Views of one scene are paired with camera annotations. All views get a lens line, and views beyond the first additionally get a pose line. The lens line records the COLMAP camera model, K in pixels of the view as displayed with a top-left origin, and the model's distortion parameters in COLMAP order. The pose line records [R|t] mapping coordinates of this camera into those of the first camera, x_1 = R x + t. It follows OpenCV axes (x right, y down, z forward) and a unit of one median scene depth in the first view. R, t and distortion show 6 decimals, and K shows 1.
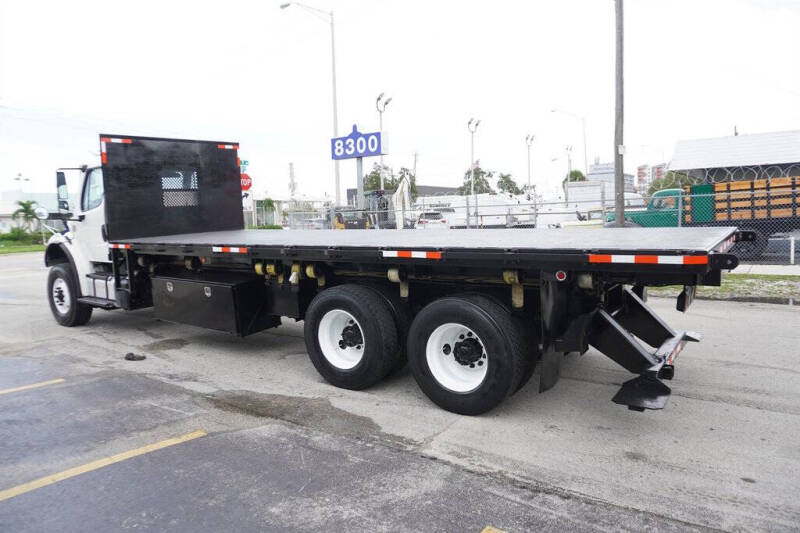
lens RADIAL K [[548.5, 0, 400.0], [0, 548.5, 266.5], [0, 0, 1]] dist [-0.060446, 0.029290]
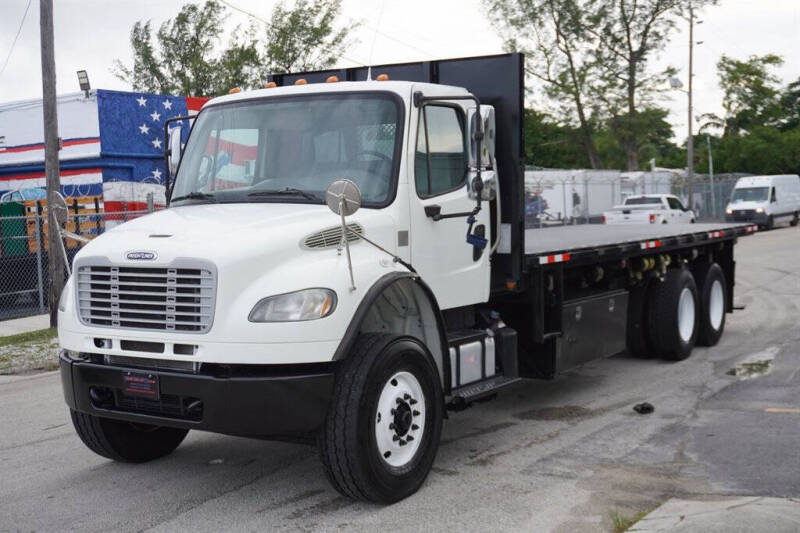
lens RADIAL K [[1034.3, 0, 420.6], [0, 1034.3, 266.1], [0, 0, 1]] dist [0.032063, 0.014870]
pose [[-0.097239, -0.019868, 0.995063, -1.412318], [0.140328, 0.989539, 0.033471, -0.076080], [-0.985319, 0.142890, -0.093433, 1.101188]]
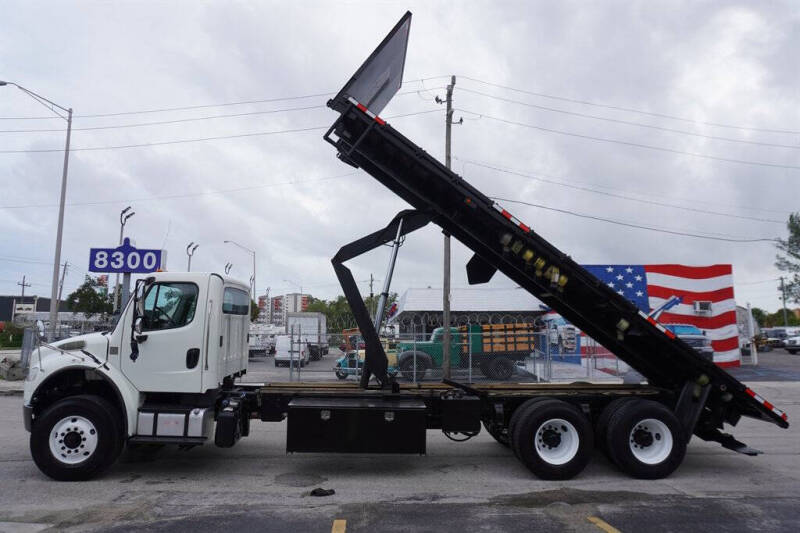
lens RADIAL K [[533.5, 0, 400.9], [0, 533.5, 260.6], [0, 0, 1]] dist [-0.049251, 0.030606]
pose [[0.769058, 0.124247, 0.626987, -0.807694], [0.029397, 0.973012, -0.228875, -0.008682], [-0.638503, 0.194449, 0.744650, 0.119946]]
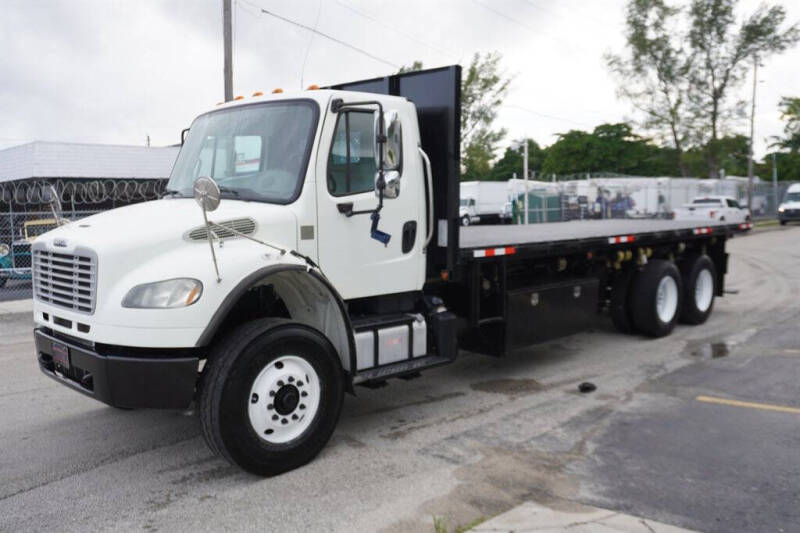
lens RADIAL K [[687.6, 0, 400.0], [0, 687.6, 266.5], [0, 0, 1]] dist [-0.012633, 0.005643]
pose [[0.138314, -0.054560, 0.988884, -1.182018], [0.120229, 0.992022, 0.037917, -0.056805], [-0.983064, 0.113648, 0.143770, 0.880879]]
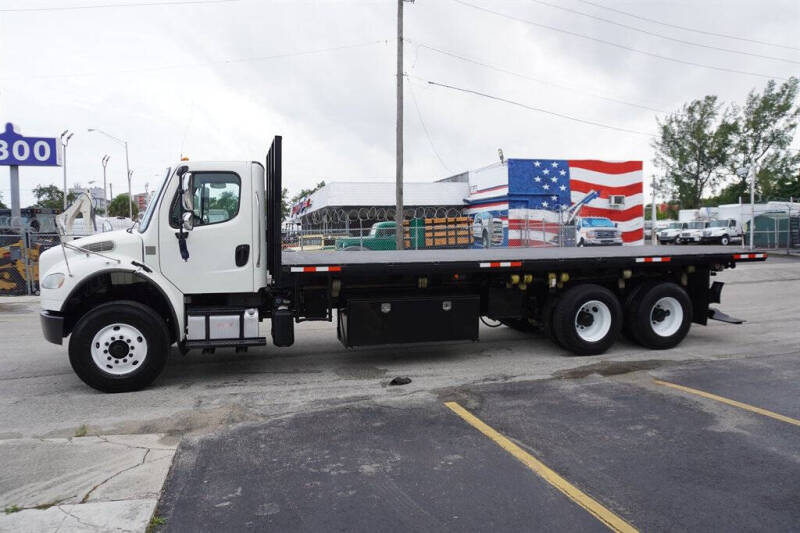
lens RADIAL K [[553.4, 0, 400.0], [0, 553.4, 266.5], [0, 0, 1]] dist [-0.061499, 0.033005]
pose [[0.614355, -0.026304, 0.788591, -1.001750], [0.067892, 0.997500, -0.019619, -0.012808], [-0.786103, 0.065592, 0.614605, 0.310575]]
